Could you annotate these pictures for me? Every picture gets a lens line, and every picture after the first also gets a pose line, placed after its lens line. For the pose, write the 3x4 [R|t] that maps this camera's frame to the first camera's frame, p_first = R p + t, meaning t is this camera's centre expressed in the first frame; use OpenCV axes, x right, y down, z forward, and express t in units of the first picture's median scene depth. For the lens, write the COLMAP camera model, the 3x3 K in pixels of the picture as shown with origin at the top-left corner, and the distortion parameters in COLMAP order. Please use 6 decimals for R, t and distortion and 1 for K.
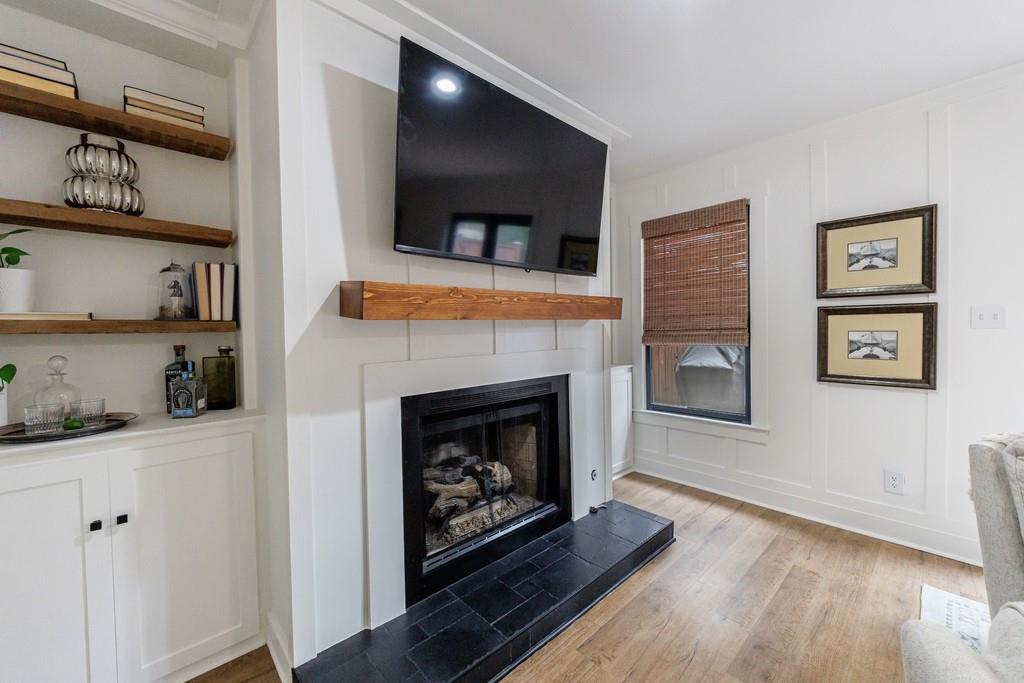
lens RADIAL K [[407.4, 0, 511.6], [0, 407.4, 338.5], [0, 0, 1]] dist [0.000502, -0.000055]
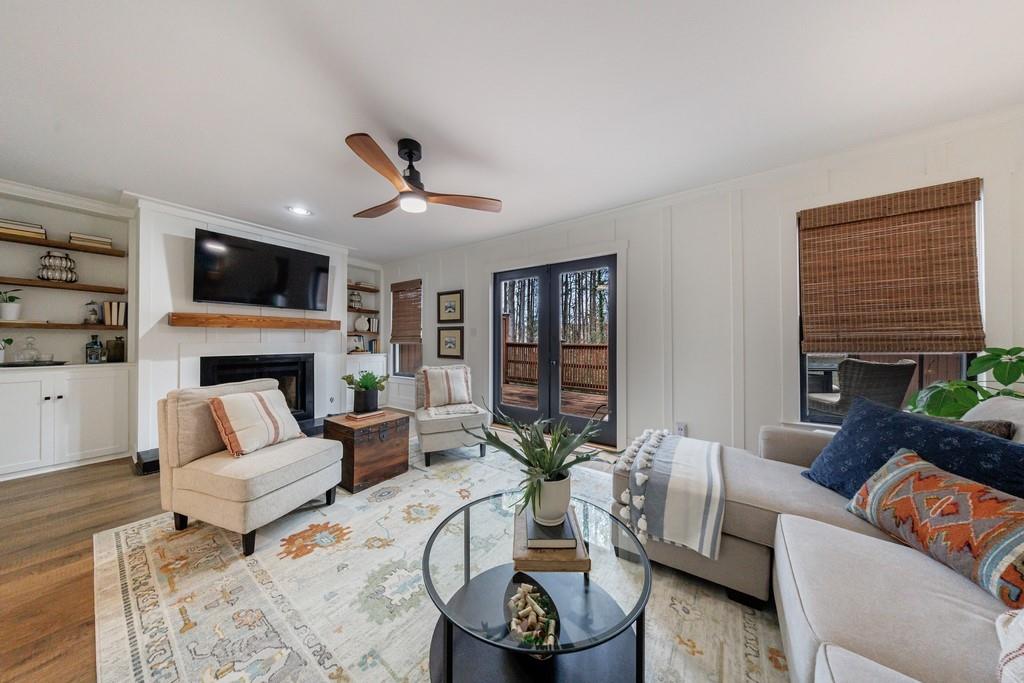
lens RADIAL K [[302.1, 0, 508.8], [0, 302.1, 339.0], [0, 0, 1]] dist [0.004430, -0.000043]
pose [[0.978788, 0.017683, 0.204112, 0.945223], [-0.011939, 0.999498, -0.029341, 0.049133], [-0.204529, 0.026282, 0.978508, -0.982109]]
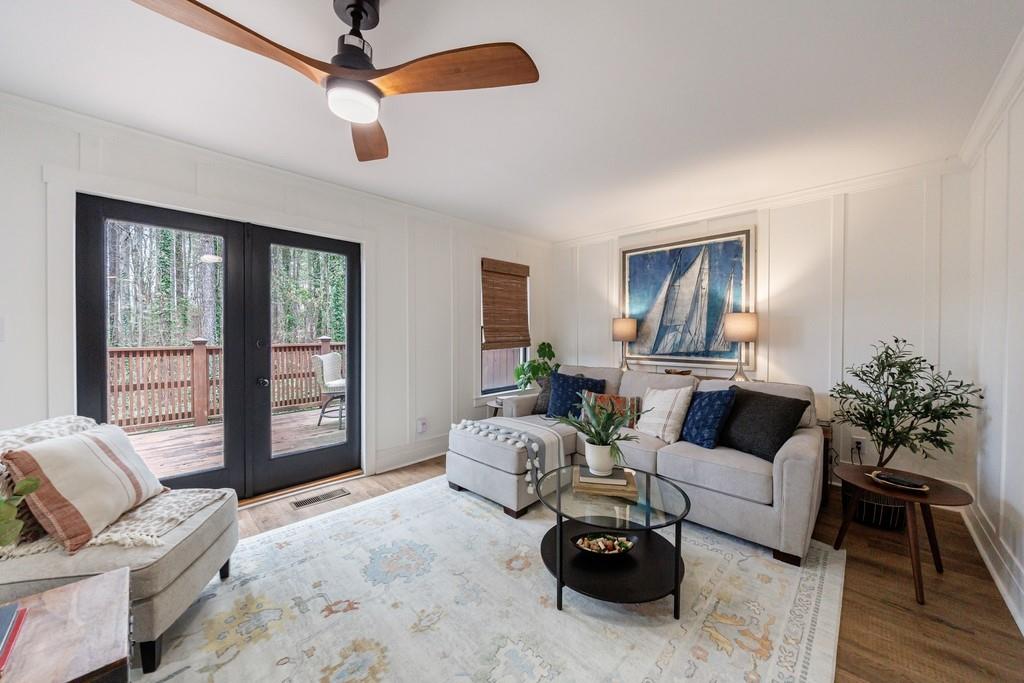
lens RADIAL K [[362.8, 0, 514.6], [0, 362.8, 338.6], [0, 0, 1]] dist [-0.005458, -0.002659]
pose [[-0.048287, 0.006576, 0.998812, 0.224545], [0.025036, 0.999672, -0.005372, 0.005375], [-0.998520, 0.024746, -0.048436, -0.233974]]
